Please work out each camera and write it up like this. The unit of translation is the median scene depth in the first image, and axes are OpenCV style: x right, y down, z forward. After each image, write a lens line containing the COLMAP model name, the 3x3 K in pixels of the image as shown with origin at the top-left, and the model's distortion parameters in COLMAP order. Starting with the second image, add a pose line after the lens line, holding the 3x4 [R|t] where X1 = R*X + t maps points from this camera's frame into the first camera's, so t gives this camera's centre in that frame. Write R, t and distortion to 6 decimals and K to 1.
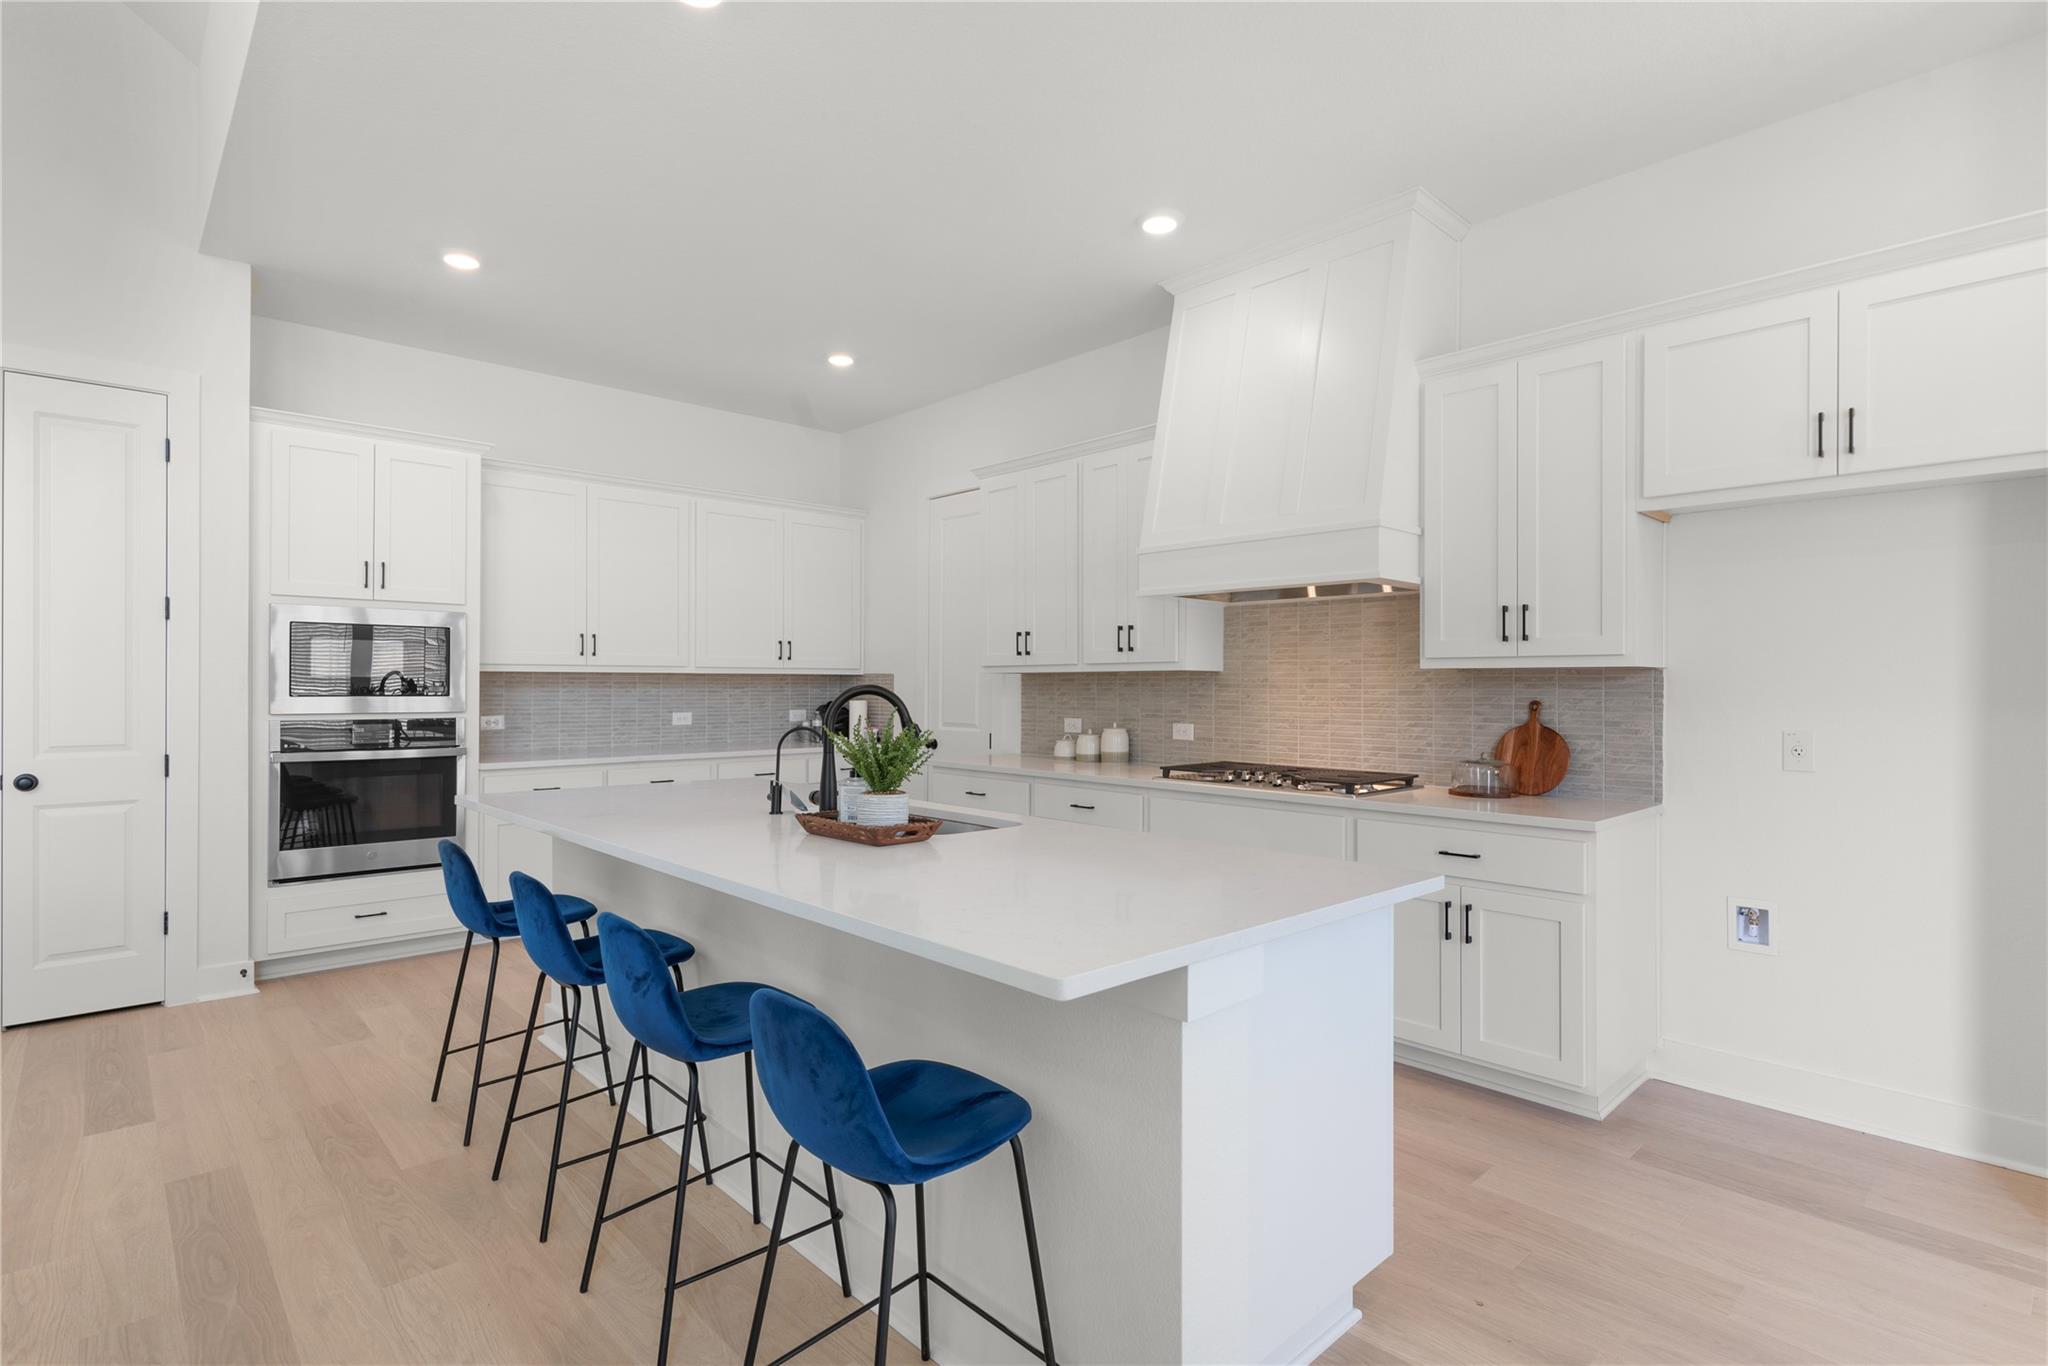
lens RADIAL K [[987.6, 0, 1024.0], [0, 987.6, 683.0], [0, 0, 1]] dist [-0.001382, -0.000207]
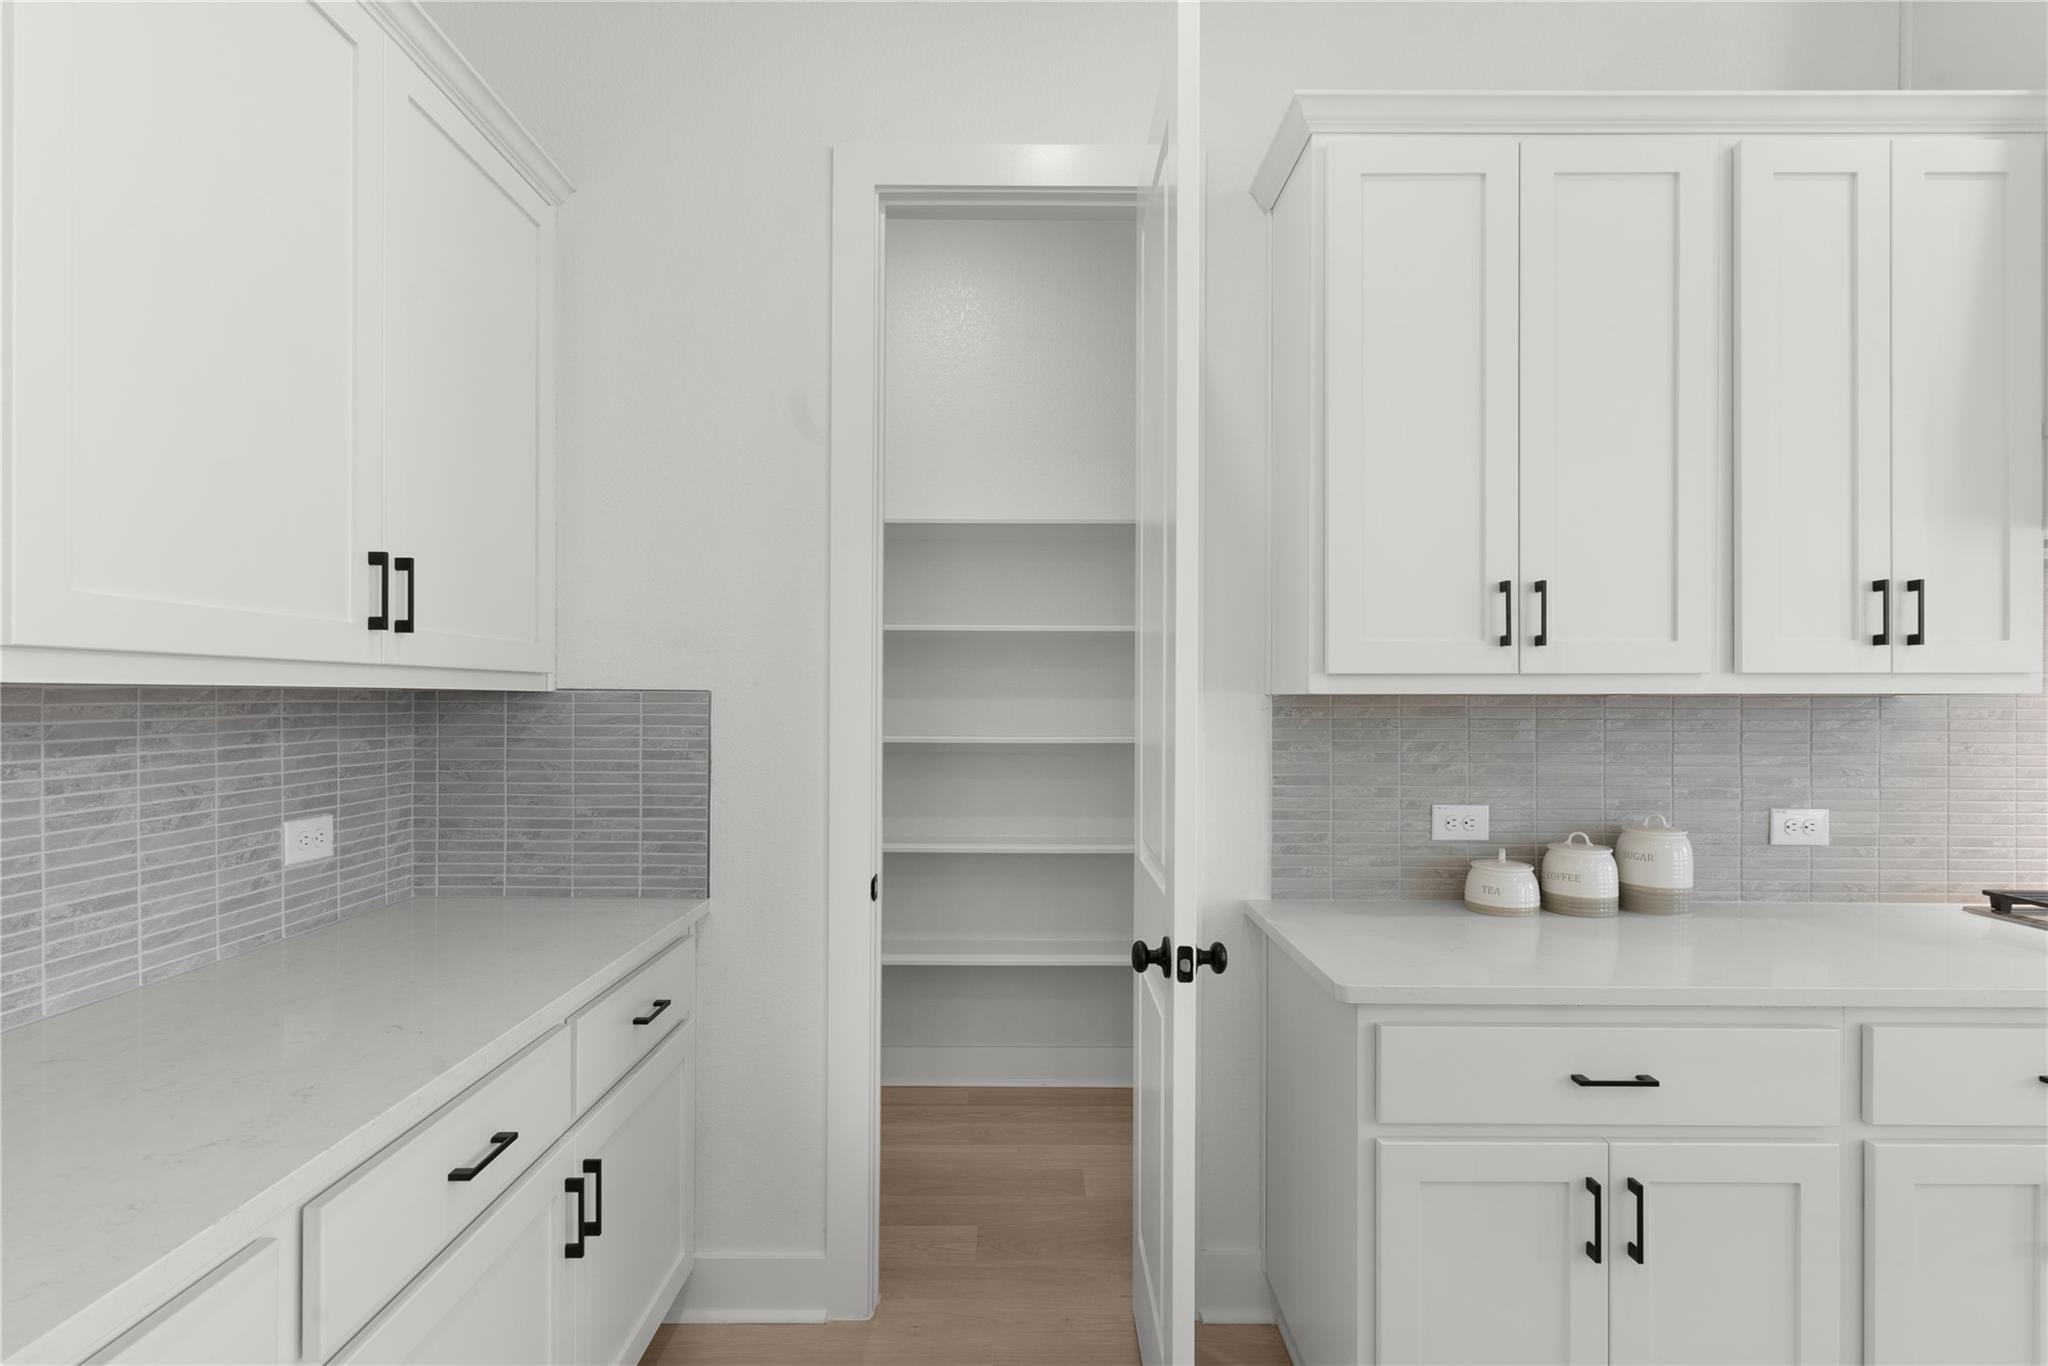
lens RADIAL K [[939.6, 0, 1024.0], [0, 939.6, 683.0], [0, 0, 1]] dist [0.002415, 0.000526]
pose [[0.689835, 0.015434, 0.723802, -0.415975], [-0.002827, 0.999823, -0.018626, -0.008539], [-0.723961, 0.010803, 0.689756, 0.992737]]
